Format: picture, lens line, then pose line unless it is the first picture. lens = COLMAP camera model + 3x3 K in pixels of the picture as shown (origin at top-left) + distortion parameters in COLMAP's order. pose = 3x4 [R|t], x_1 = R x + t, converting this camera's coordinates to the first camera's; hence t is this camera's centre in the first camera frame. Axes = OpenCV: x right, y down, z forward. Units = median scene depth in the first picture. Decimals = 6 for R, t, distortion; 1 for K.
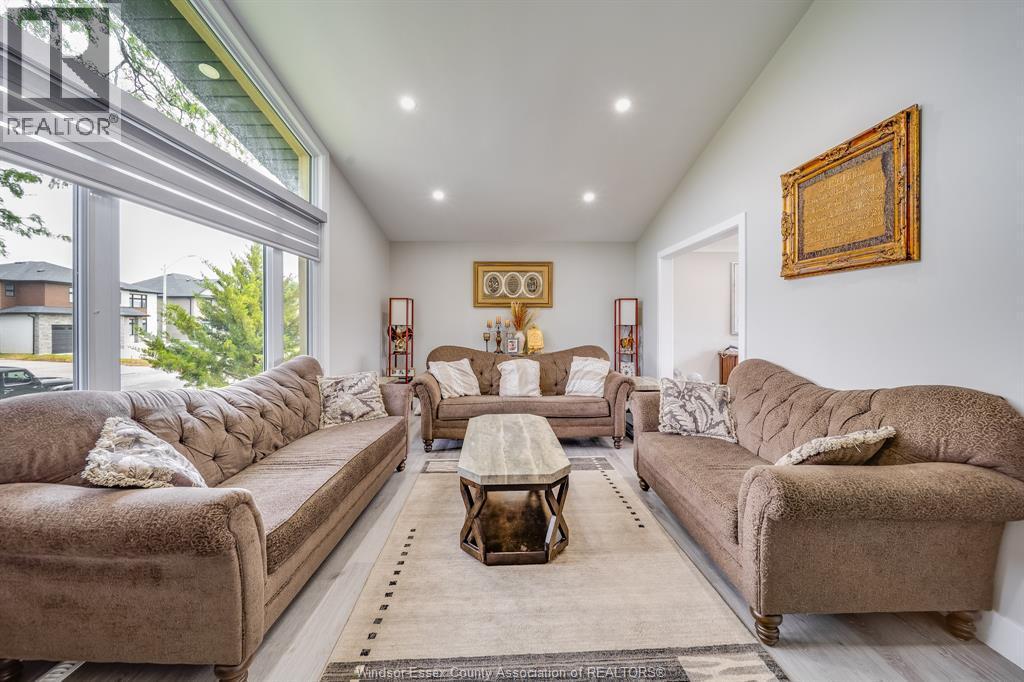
lens RADIAL K [[360.9, 0, 513.1], [0, 360.9, 326.1], [0, 0, 1]] dist [-0.003840, -0.001605]
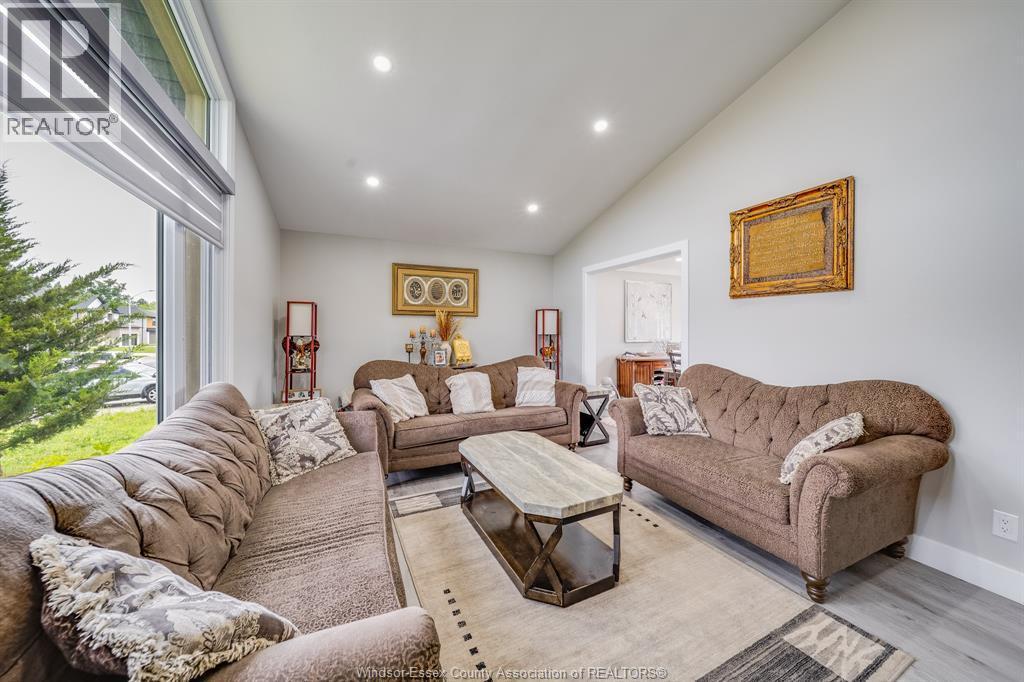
lens RADIAL K [[360.9, 0, 514.5], [0, 360.9, 332.0], [0, 0, 1]] dist [-0.003840, -0.001605]
pose [[0.917392, -0.001063, 0.397983, -0.360844], [0.003104, 0.999985, -0.004485, -0.010999], [-0.397972, 0.005350, 0.917382, 0.149950]]
